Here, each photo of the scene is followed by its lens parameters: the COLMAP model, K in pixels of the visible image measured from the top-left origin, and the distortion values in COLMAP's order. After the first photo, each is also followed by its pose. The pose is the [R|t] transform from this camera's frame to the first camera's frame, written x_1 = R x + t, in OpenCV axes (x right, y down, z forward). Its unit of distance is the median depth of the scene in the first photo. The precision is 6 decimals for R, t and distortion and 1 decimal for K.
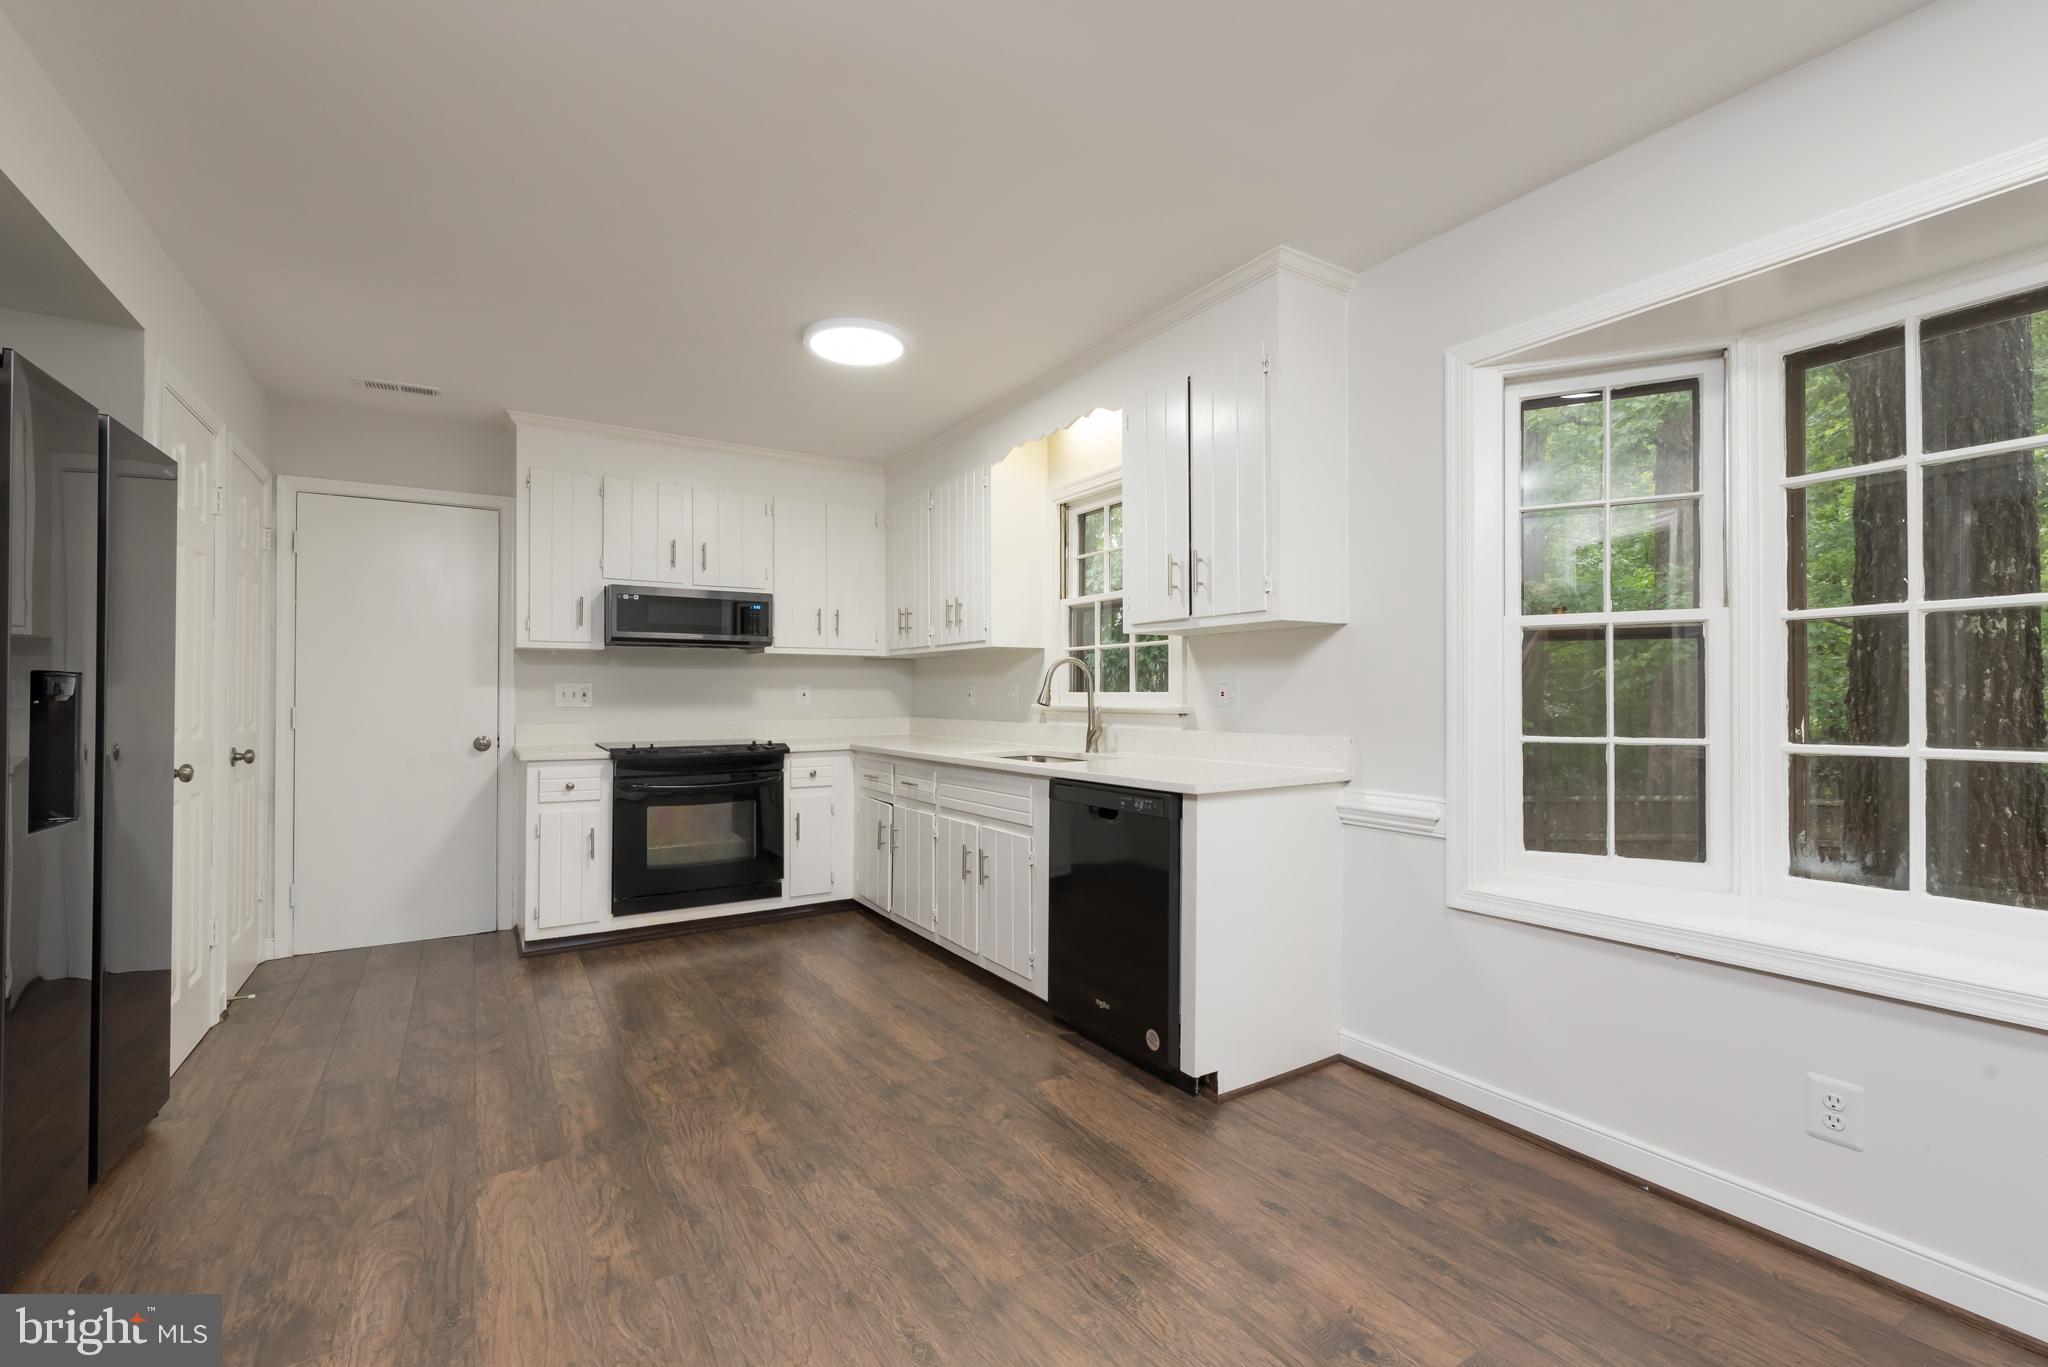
lens RADIAL K [[884.6, 0, 1027.0], [0, 884.6, 685.7], [0, 0, 1]] dist [0.000985, -0.000201]
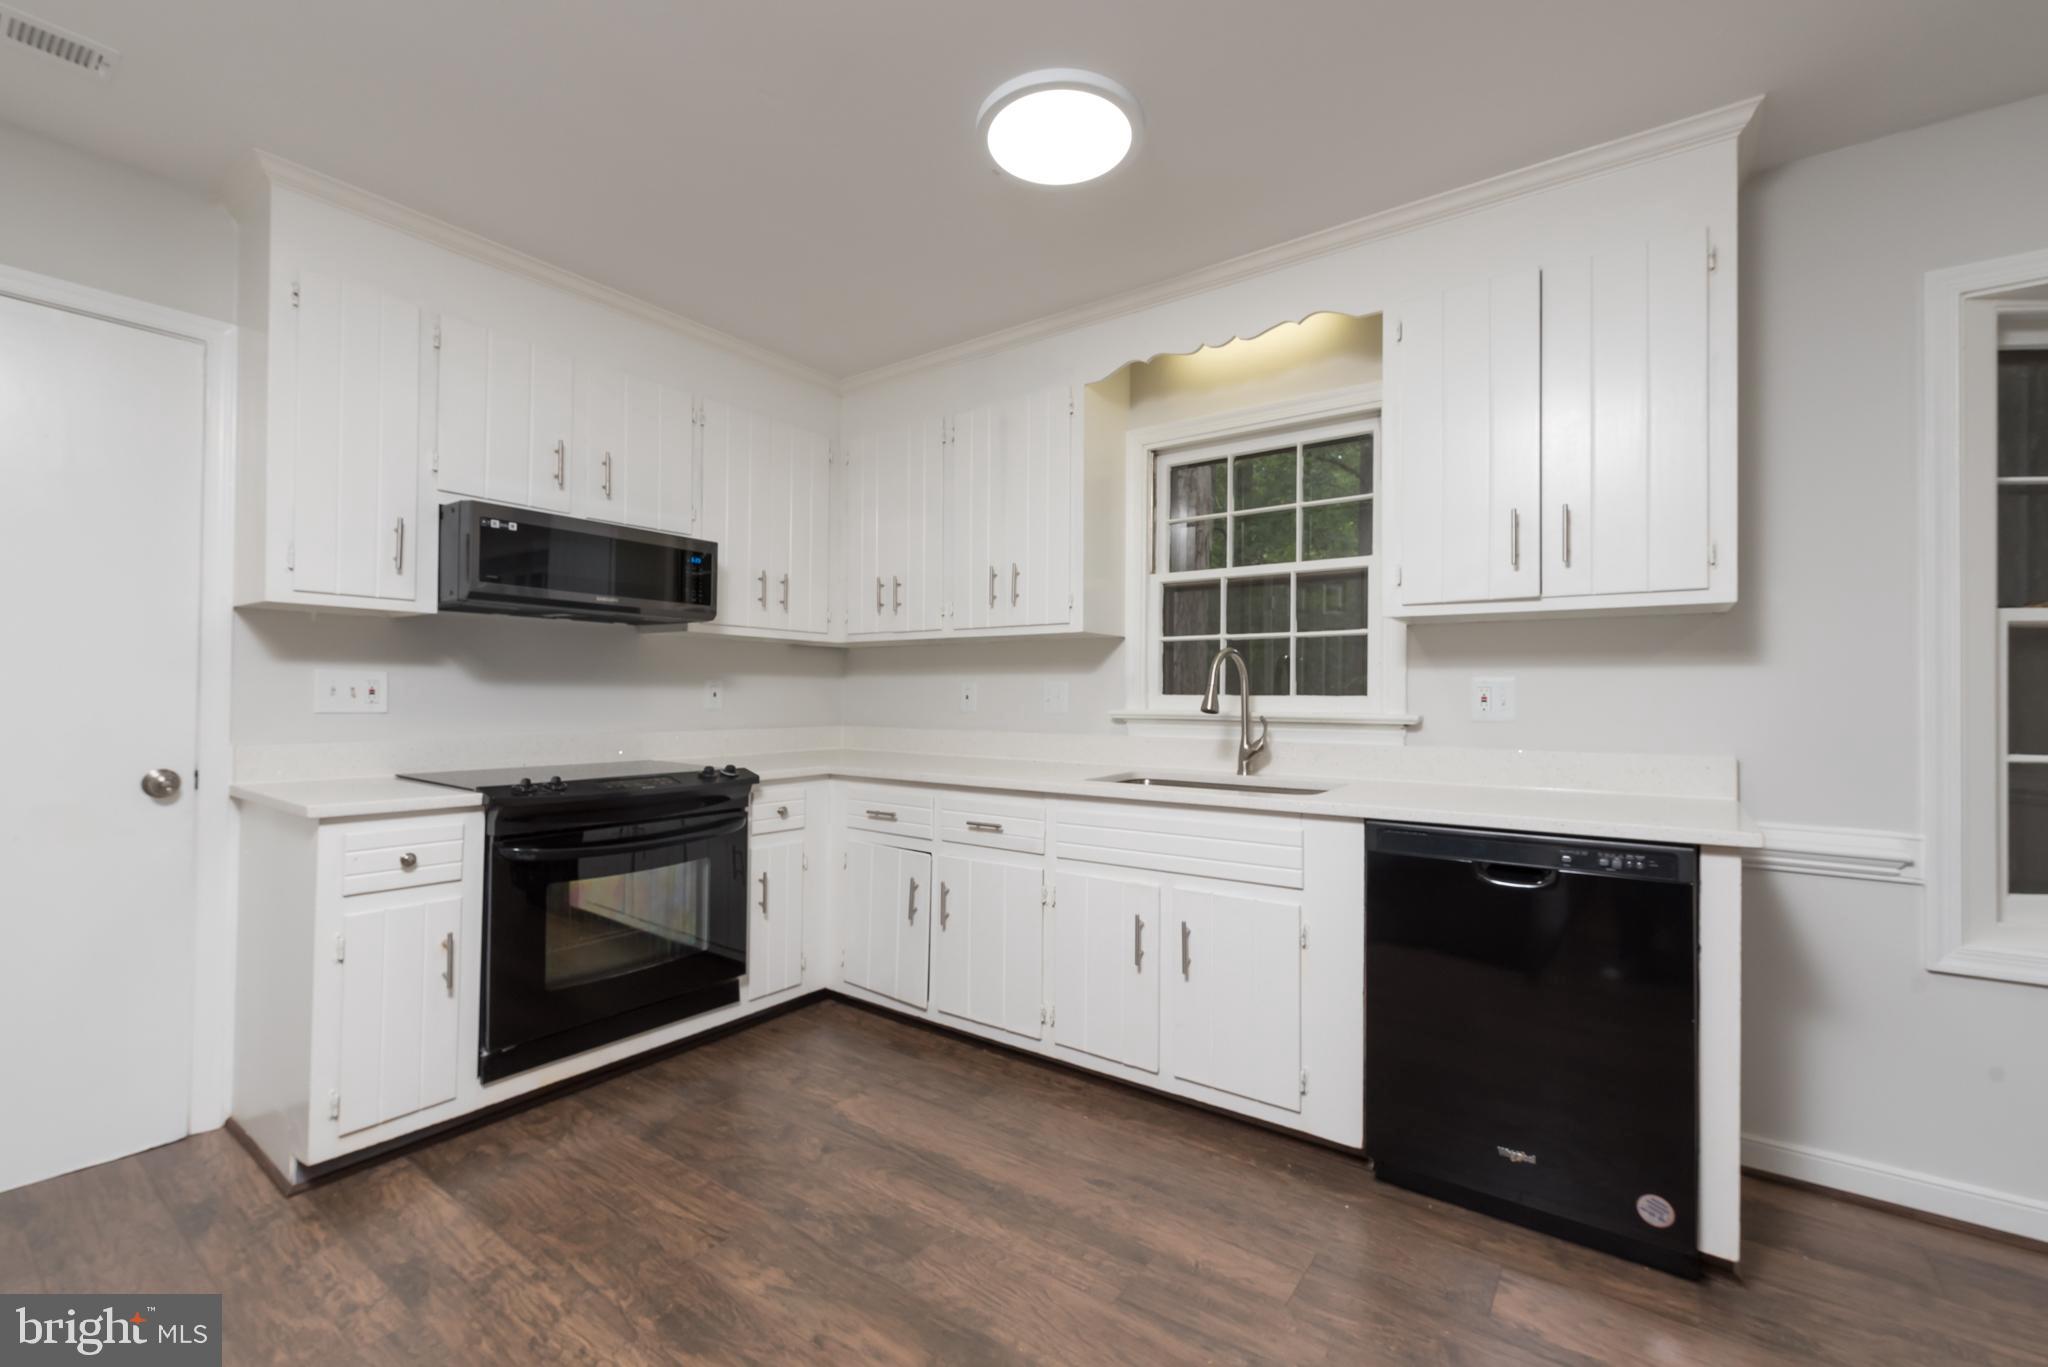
lens RADIAL K [[859.9, 0, 1027.1], [0, 859.9, 687.4], [0, 0, 1]] dist [0.003782, 0.000145]
pose [[0.928585, 0.012884, 0.370895, -0.352422], [-0.012144, 0.999917, -0.004332, 0.005407], [-0.370920, -0.000482, 0.928665, 0.359357]]
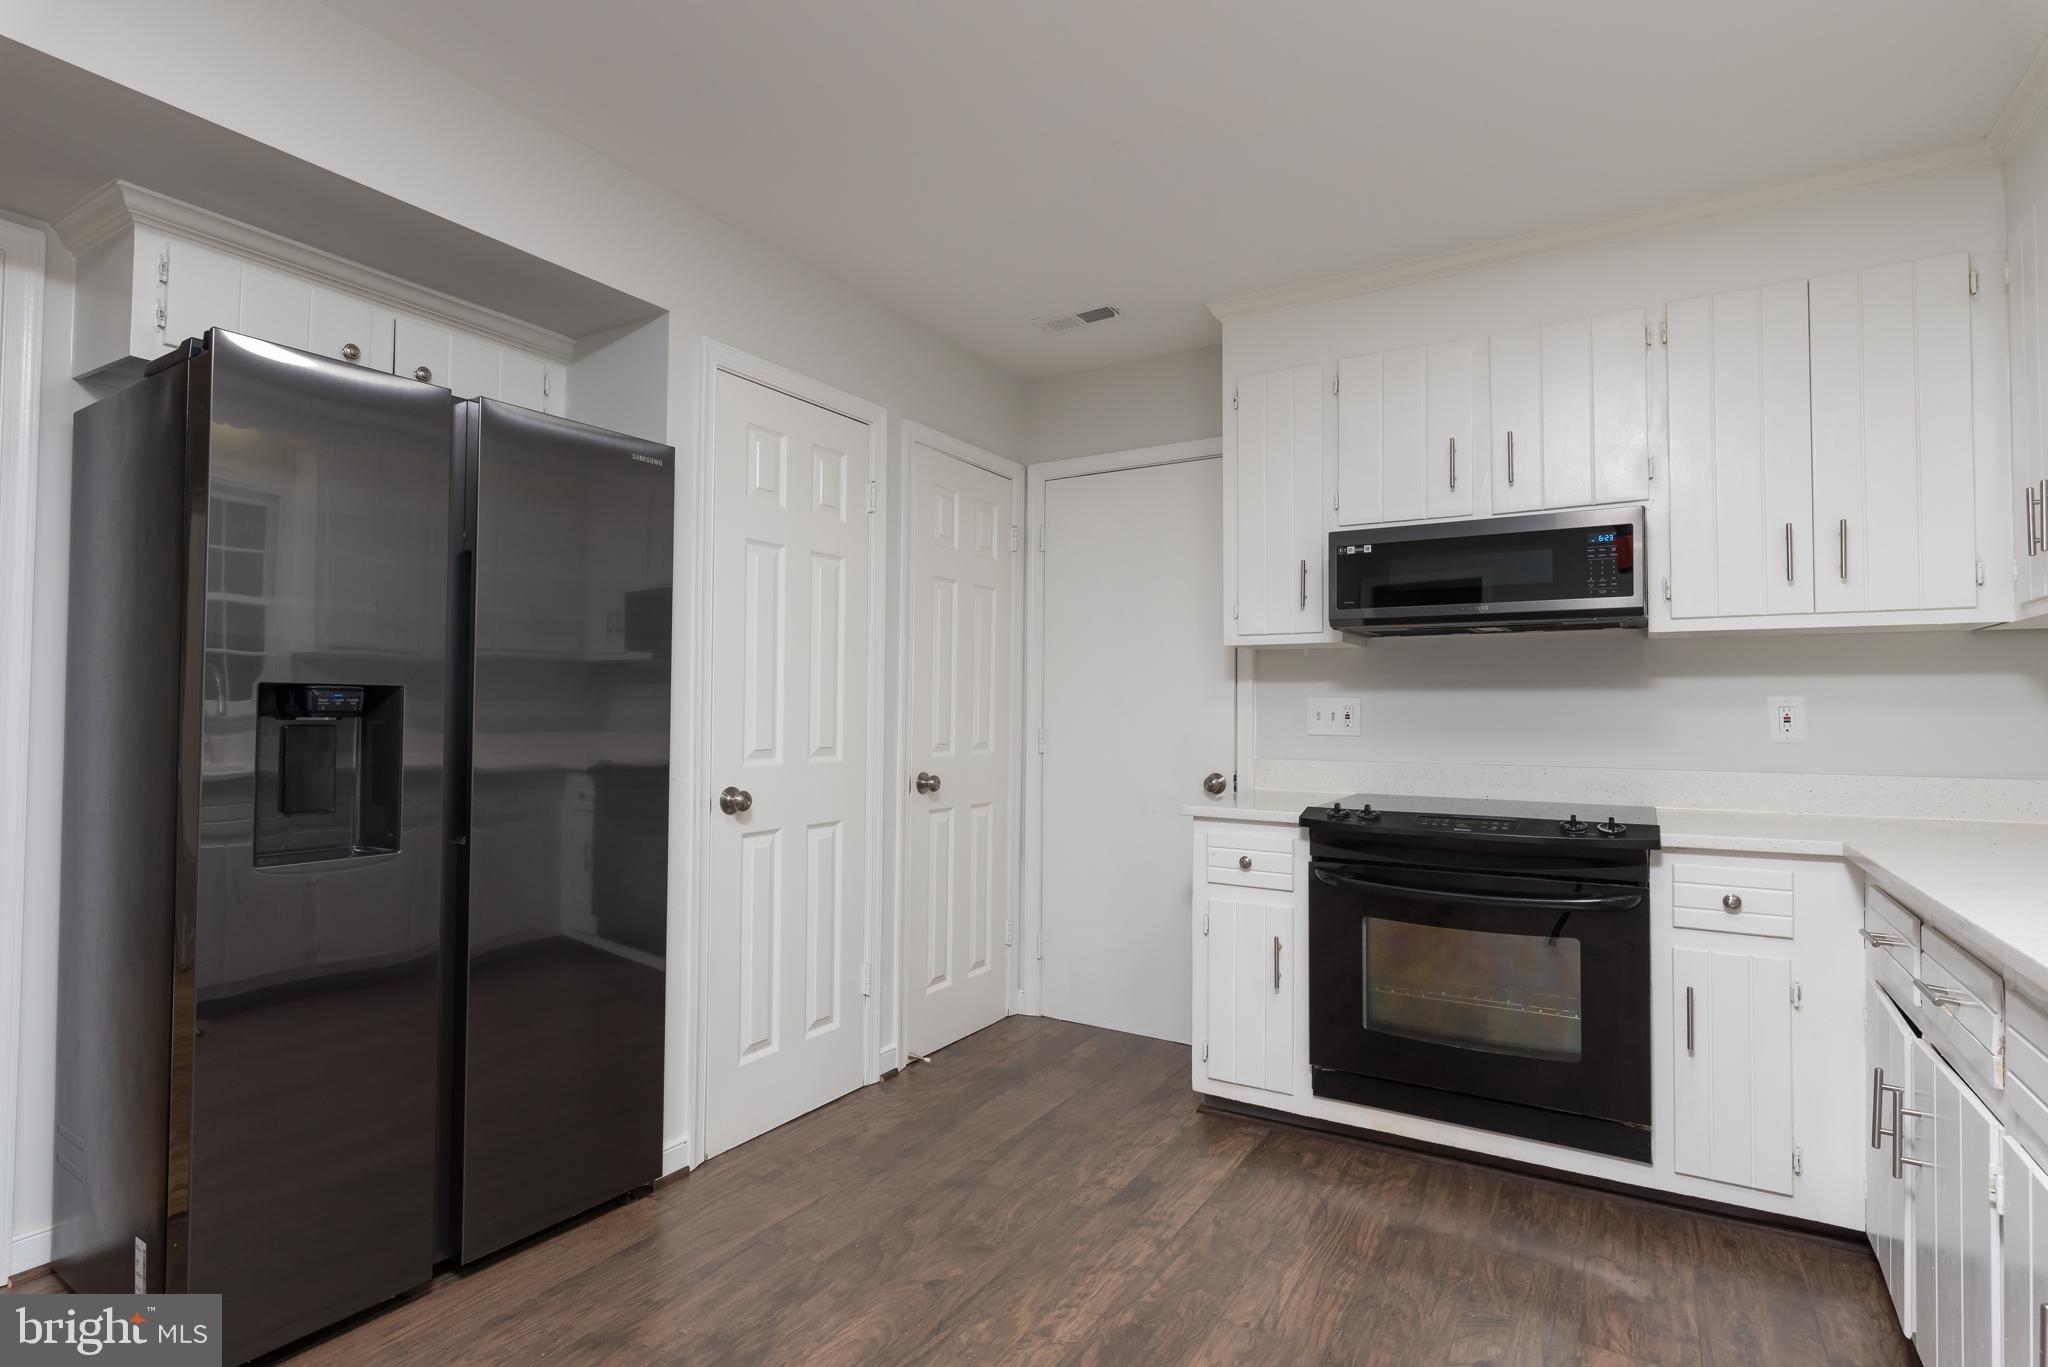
lens RADIAL K [[1016.6, 0, 1024.0], [0, 1016.6, 683.5], [0, 0, 1]] dist [-0.000911, -0.000665]
pose [[0.443533, -0.022265, -0.895982, 0.058034], [0.002330, 0.999717, -0.023689, 0.003961], [0.896255, 0.008420, 0.443459, 0.527798]]
